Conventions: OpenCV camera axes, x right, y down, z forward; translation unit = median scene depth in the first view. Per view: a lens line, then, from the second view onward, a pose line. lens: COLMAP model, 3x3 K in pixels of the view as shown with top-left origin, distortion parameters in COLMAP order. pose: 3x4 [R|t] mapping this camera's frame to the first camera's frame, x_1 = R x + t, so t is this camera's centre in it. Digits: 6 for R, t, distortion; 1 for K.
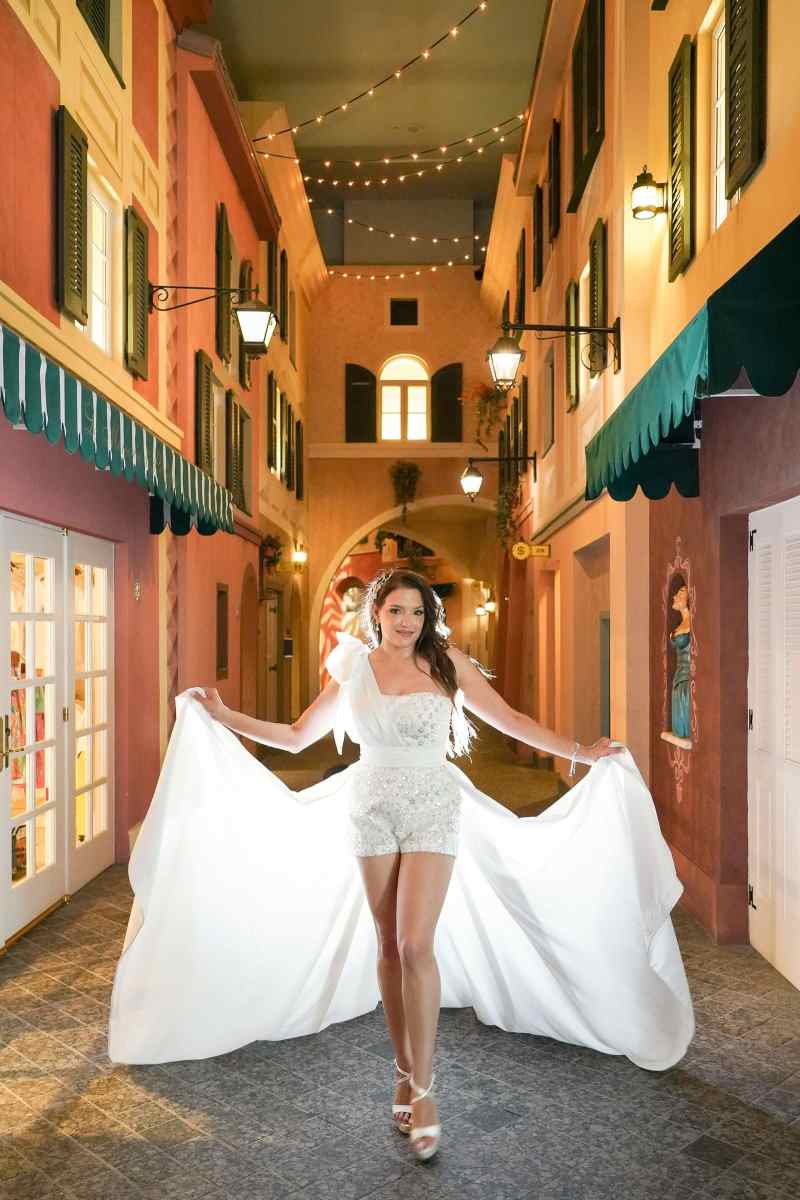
lens RADIAL K [[1175.6, 0, 400.0], [0, 1175.6, 600.0], [0, 0, 1]] dist [0.009965, 0.008439]
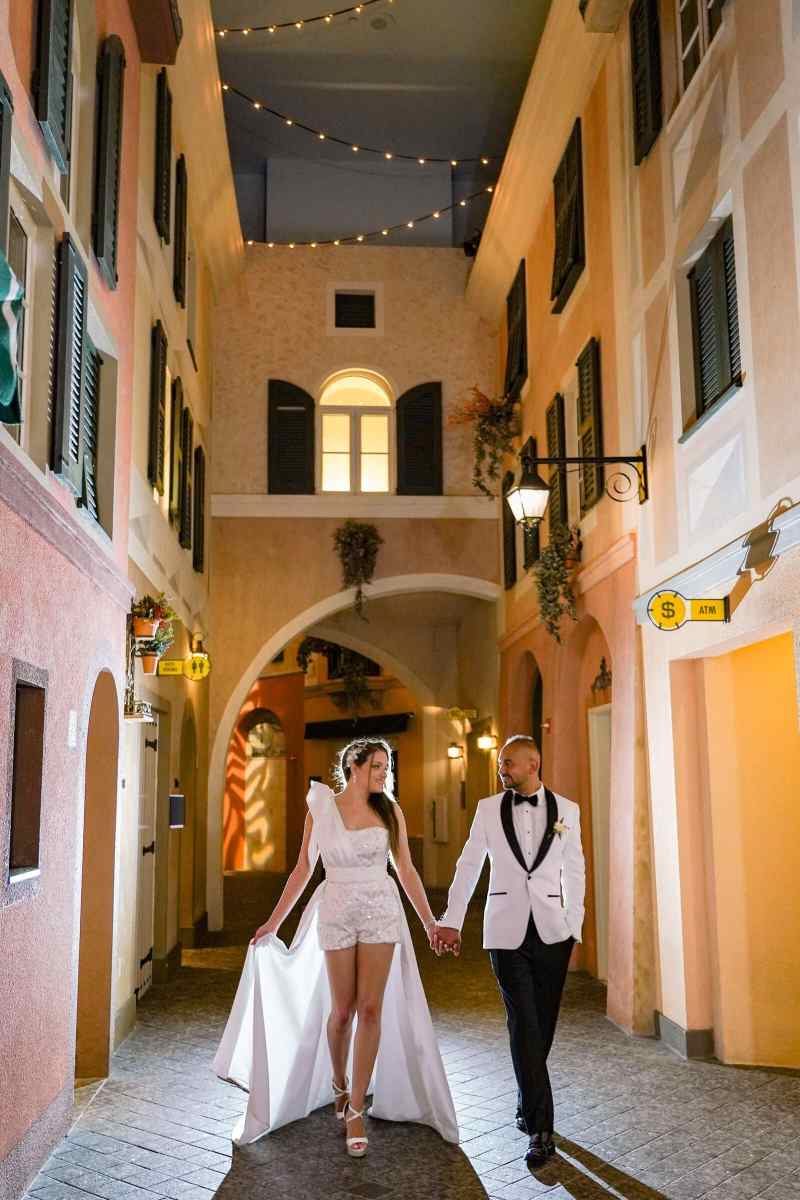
lens RADIAL K [[1175.6, 0, 400.0], [0, 1175.6, 600.0], [0, 0, 1]] dist [0.009965, 0.008439]
pose [[0.995092, 0.006873, 0.098719, -0.037086], [0.005879, 0.991717, -0.128311, 0.010816], [-0.098783, 0.128261, 0.986808, 0.344551]]
